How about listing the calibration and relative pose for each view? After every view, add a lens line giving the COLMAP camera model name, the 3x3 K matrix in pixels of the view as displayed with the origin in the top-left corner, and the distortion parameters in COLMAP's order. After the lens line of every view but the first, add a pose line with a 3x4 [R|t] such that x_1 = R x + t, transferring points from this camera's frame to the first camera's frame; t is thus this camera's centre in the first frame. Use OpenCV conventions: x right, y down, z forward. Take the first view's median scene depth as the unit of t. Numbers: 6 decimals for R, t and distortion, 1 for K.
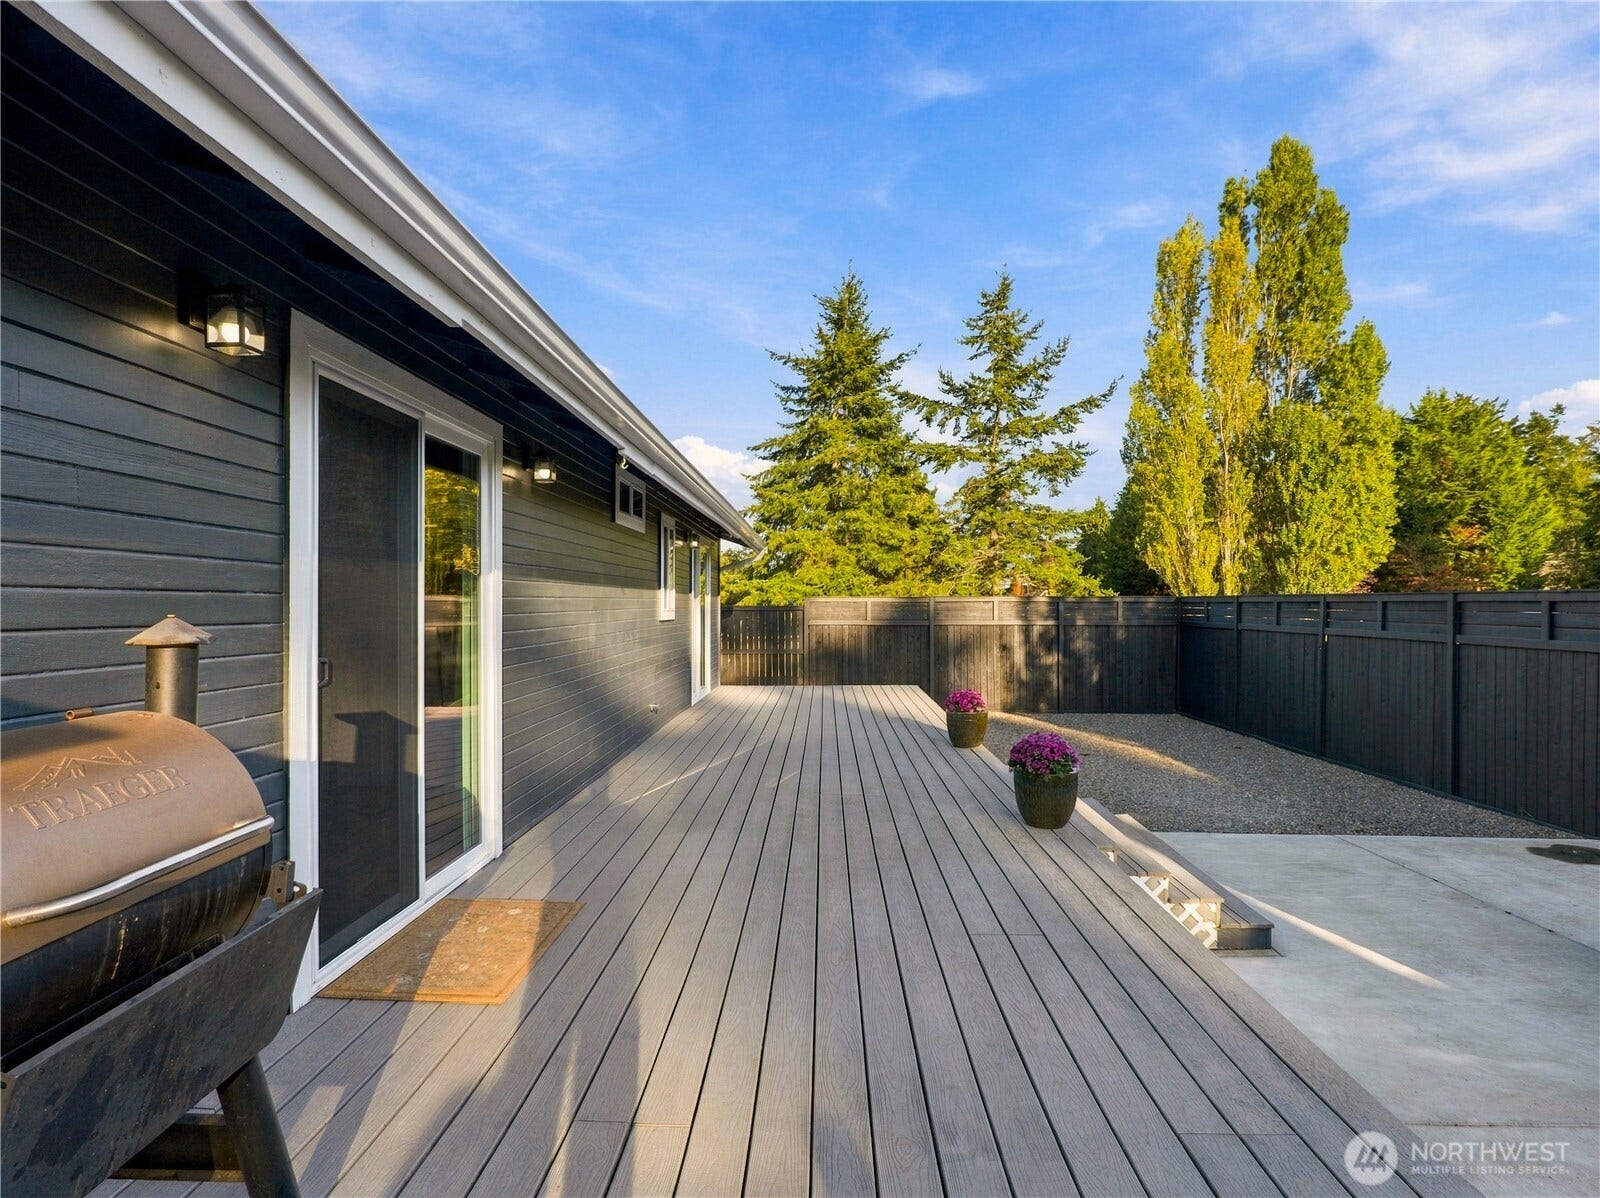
lens RADIAL K [[858.4, 0, 800.0], [0, 858.4, 599.0], [0, 0, 1]] dist [-0.053436, -0.000173]
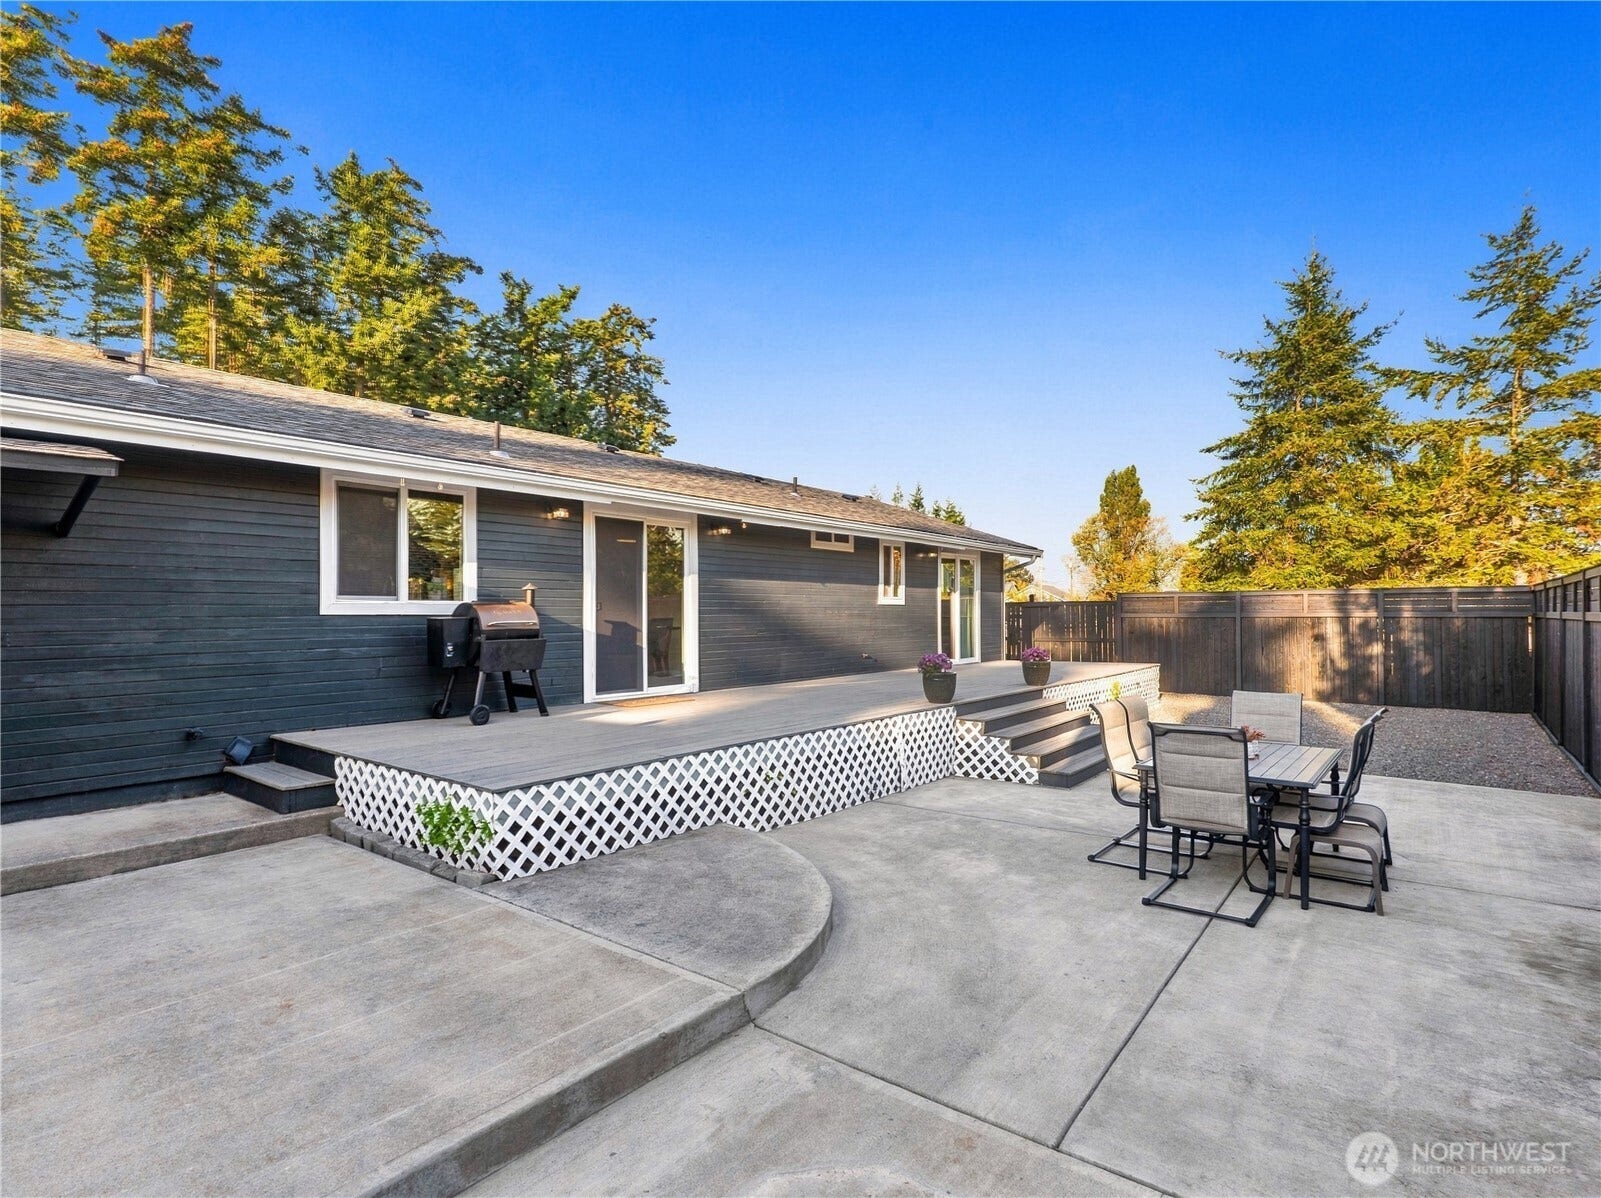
lens RADIAL K [[830.9, 0, 800.5], [0, 830.9, 599.0], [0, 0, 1]] dist [-0.002146, -0.000058]
pose [[0.828203, -0.017275, -0.560162, 0.099480], [0.010620, 0.999829, -0.015133, 0.006231], [0.560328, 0.006584, 0.828245, -0.064267]]
